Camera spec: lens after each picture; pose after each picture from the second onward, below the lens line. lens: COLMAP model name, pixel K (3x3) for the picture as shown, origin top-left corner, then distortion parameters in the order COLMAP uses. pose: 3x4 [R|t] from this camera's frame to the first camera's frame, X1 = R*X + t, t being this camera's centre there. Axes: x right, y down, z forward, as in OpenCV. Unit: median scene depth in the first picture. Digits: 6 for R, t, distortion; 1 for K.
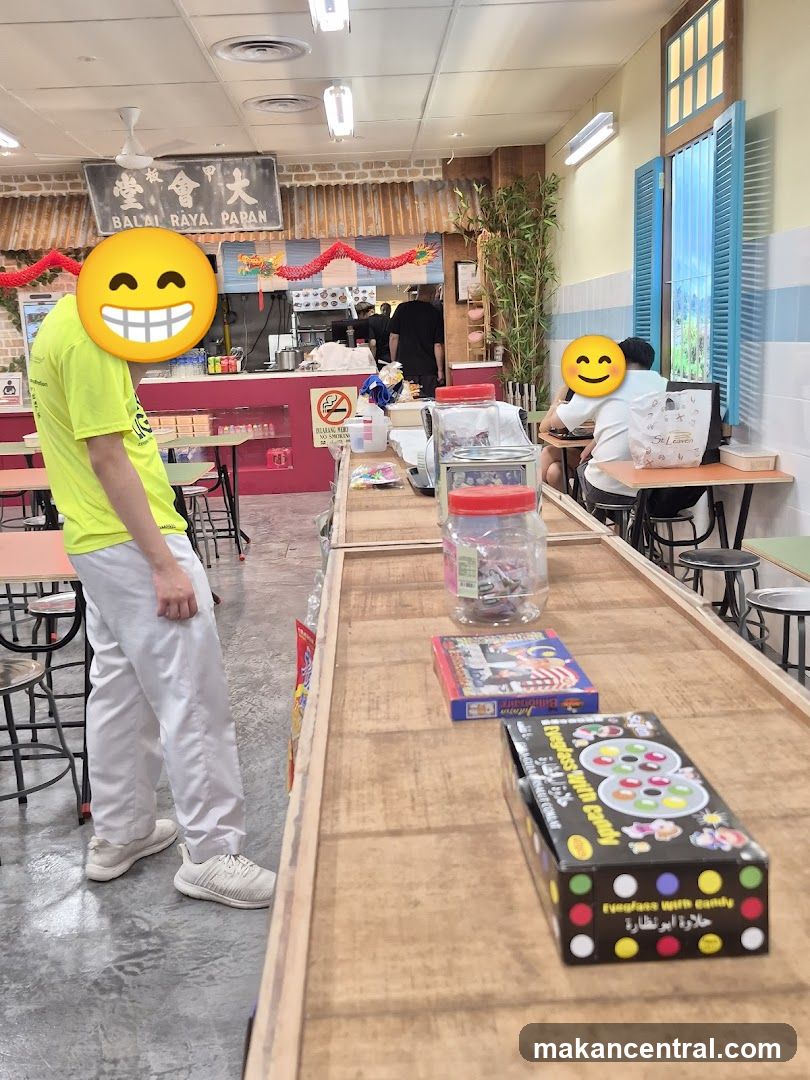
lens RADIAL K [[1013.8, 0, 409.8], [0, 1013.8, 547.0], [0, 0, 1]] dist [0.042202, 0.000000]
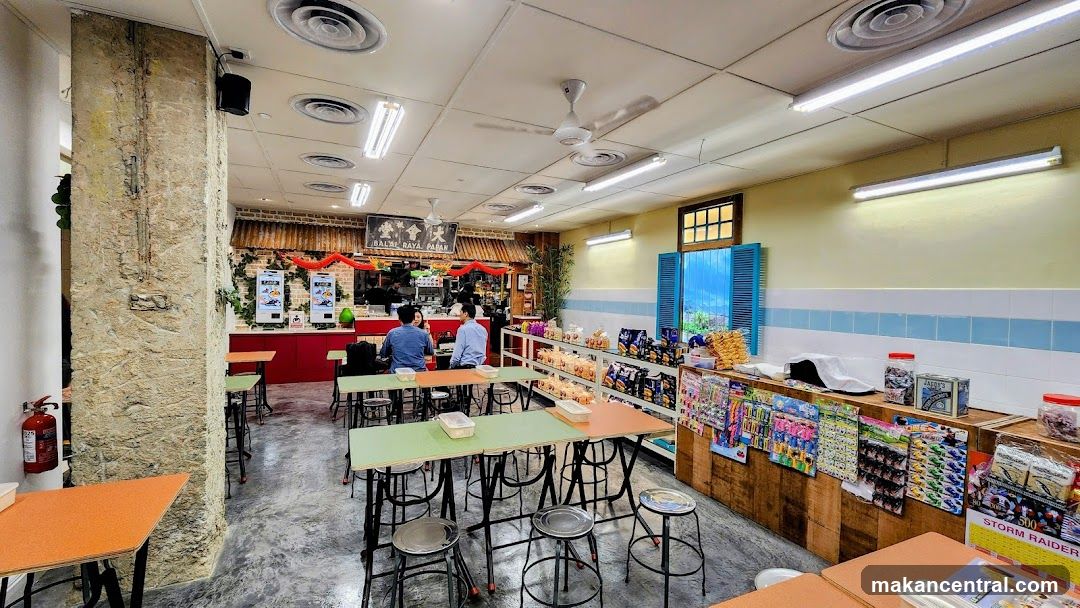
lens RADIAL K [[431.0, 0, 545.6], [0, 431.0, 305.8], [0, 0, 1]] dist [-0.020152, 0.000748]
pose [[0.903643, 0.054183, 0.424846, -0.325476], [0.025625, 0.983348, -0.179917, -0.026110], [-0.427520, 0.173468, 0.887207, 0.097941]]
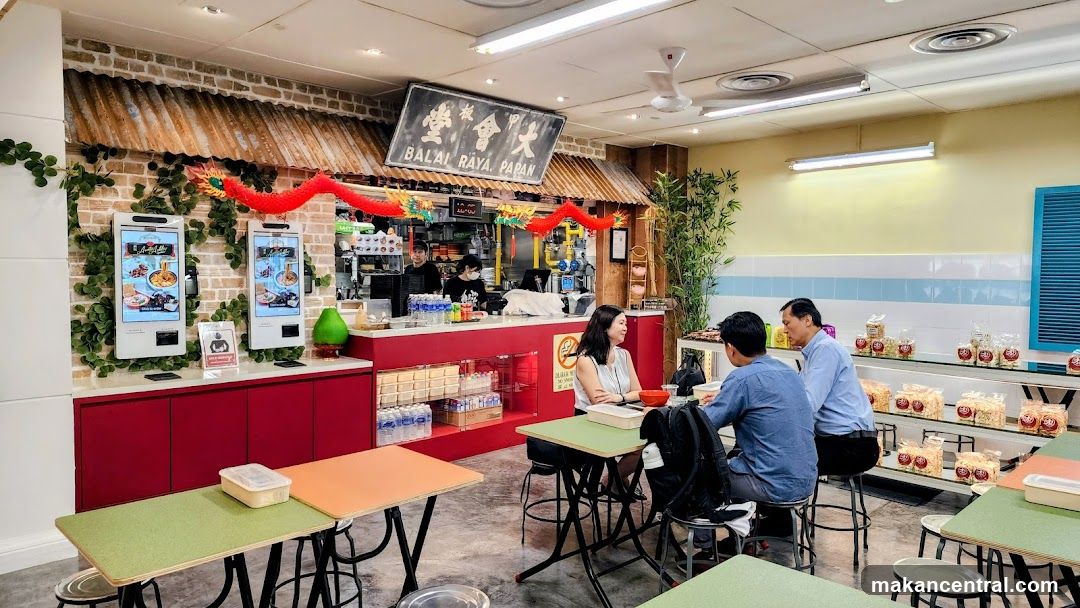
lens RADIAL K [[703.1, 0, 540.6], [0, 703.1, 308.7], [0, 0, 1]] dist [0.030124, -0.012764]
pose [[0.720697, 0.007779, 0.693207, -0.599252], [0.101764, 0.987918, -0.116886, -0.100649], [-0.685741, 0.154783, 0.711198, 0.495233]]
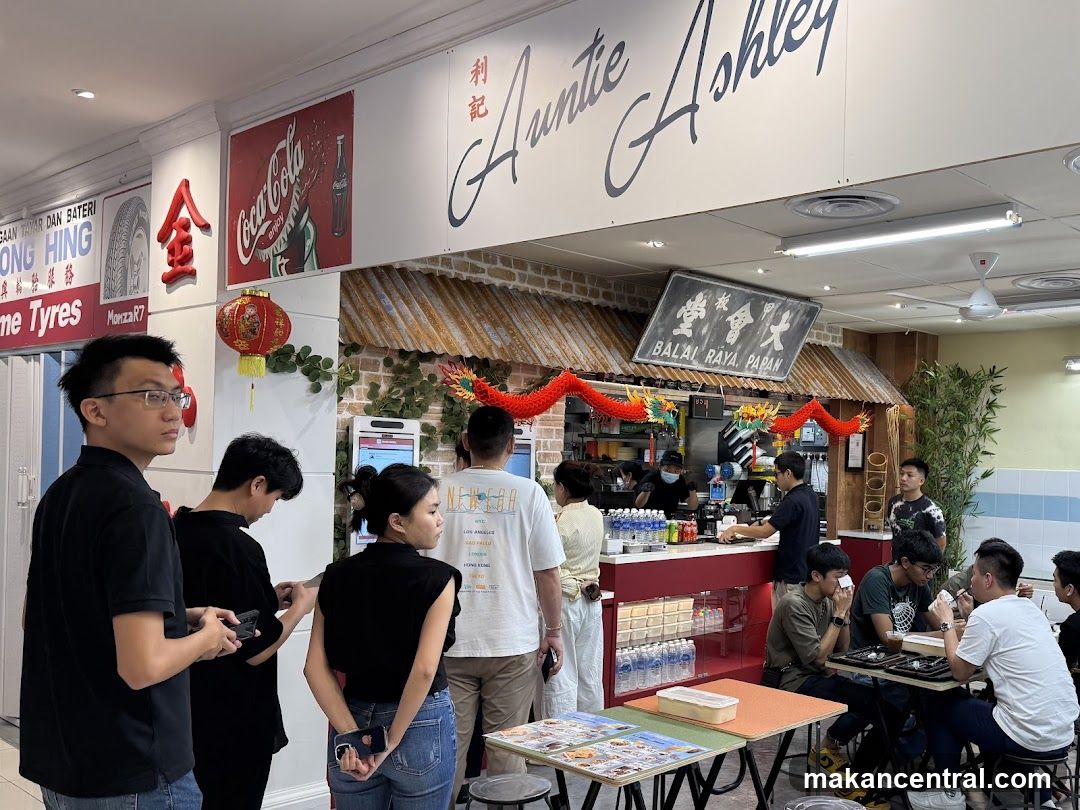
lens RADIAL K [[1013.8, 0, 721.4], [0, 1013.8, 480.3], [0, 0, 1]] dist [0.042202, 0.000000]
pose [[0.654713, 0.046494, 0.754446, -0.780703], [0.096040, 0.984900, -0.144041, -0.107054], [-0.749751, 0.166763, 0.640362, 0.487341]]
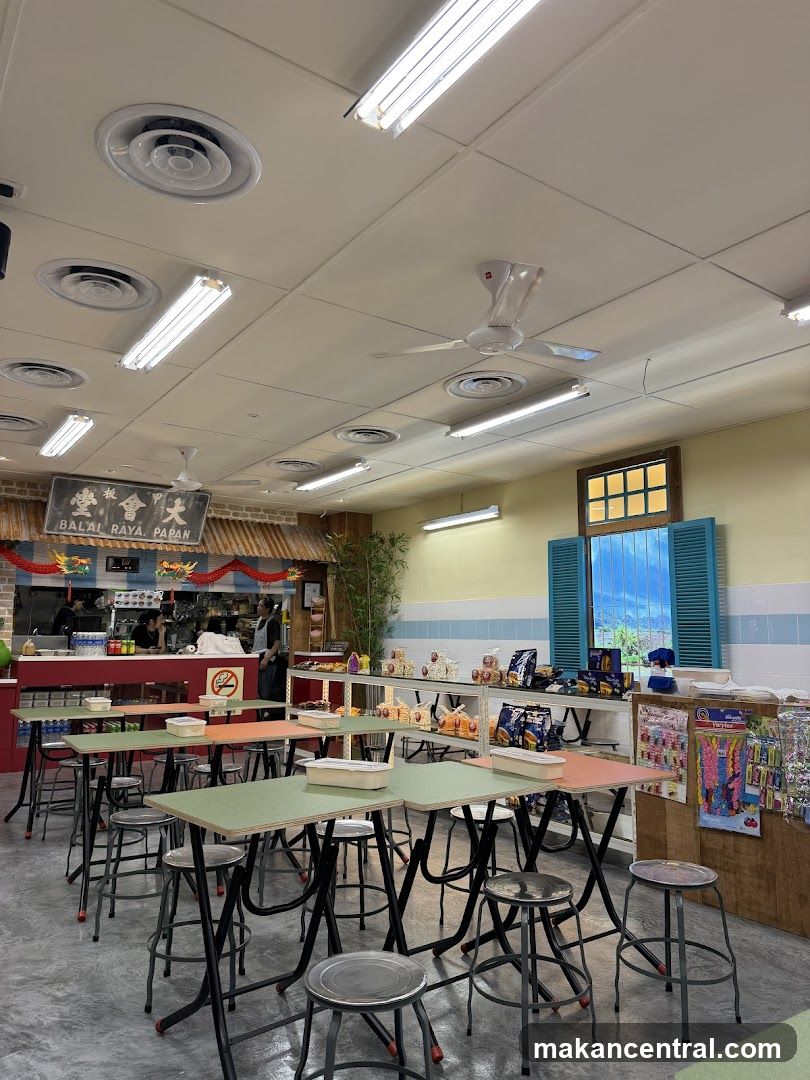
lens RADIAL K [[736.6, 0, 414.6], [0, 736.6, 549.7], [0, 0, 1]] dist [0.013566, -0.045590]
pose [[0.827508, 0.113956, 0.549767, -0.400383], [0.074057, 0.948476, -0.308072, 0.002997], [-0.556548, 0.295646, 0.776433, 0.114368]]
